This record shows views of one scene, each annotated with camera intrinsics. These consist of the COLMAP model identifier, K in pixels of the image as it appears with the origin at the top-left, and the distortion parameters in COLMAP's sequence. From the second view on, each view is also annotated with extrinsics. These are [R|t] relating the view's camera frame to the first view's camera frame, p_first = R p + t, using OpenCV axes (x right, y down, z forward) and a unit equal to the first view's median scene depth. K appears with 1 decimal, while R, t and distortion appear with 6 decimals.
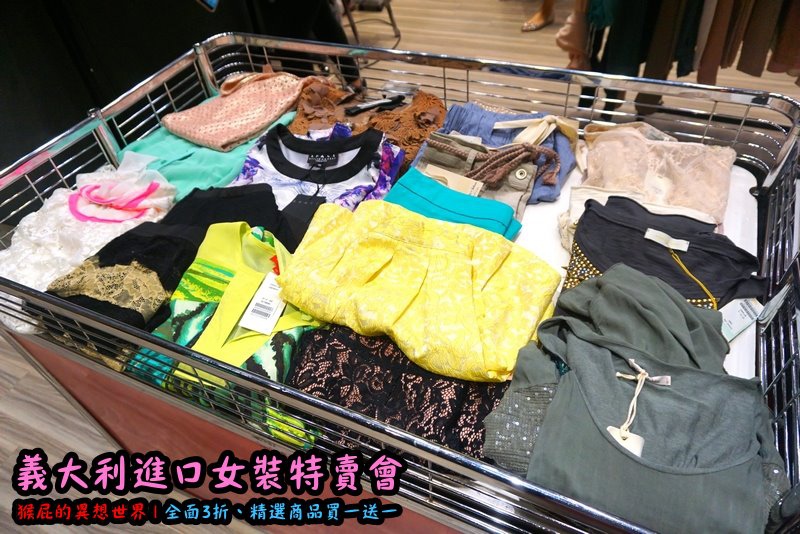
lens RADIAL K [[531.5, 0, 400.0], [0, 531.5, 267.0], [0, 0, 1]] dist [-0.043474, 0.029795]
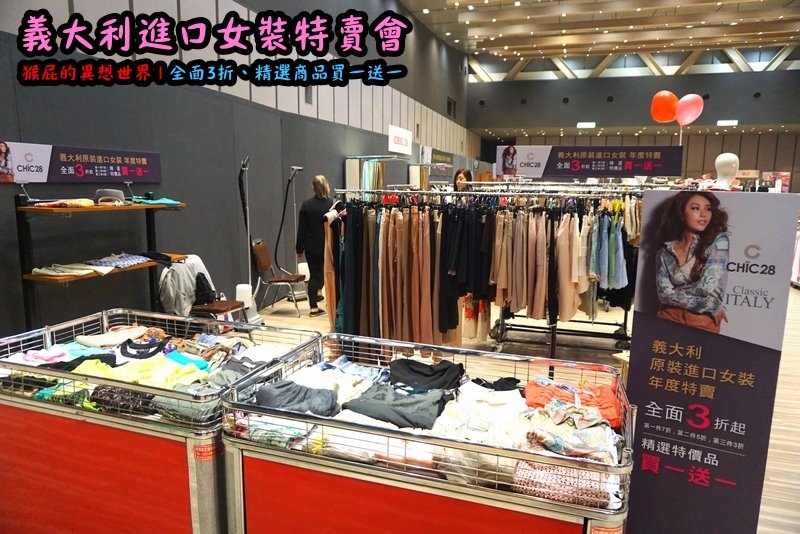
lens RADIAL K [[531.5, 0, 400.0], [0, 531.5, 267.0], [0, 0, 1]] dist [-0.043474, 0.029795]
pose [[0.988357, 0.083728, 0.127045, 0.645574], [0.006262, 0.811885, -0.583784, 0.855716], [-0.152025, 0.577783, 0.801907, -1.254499]]
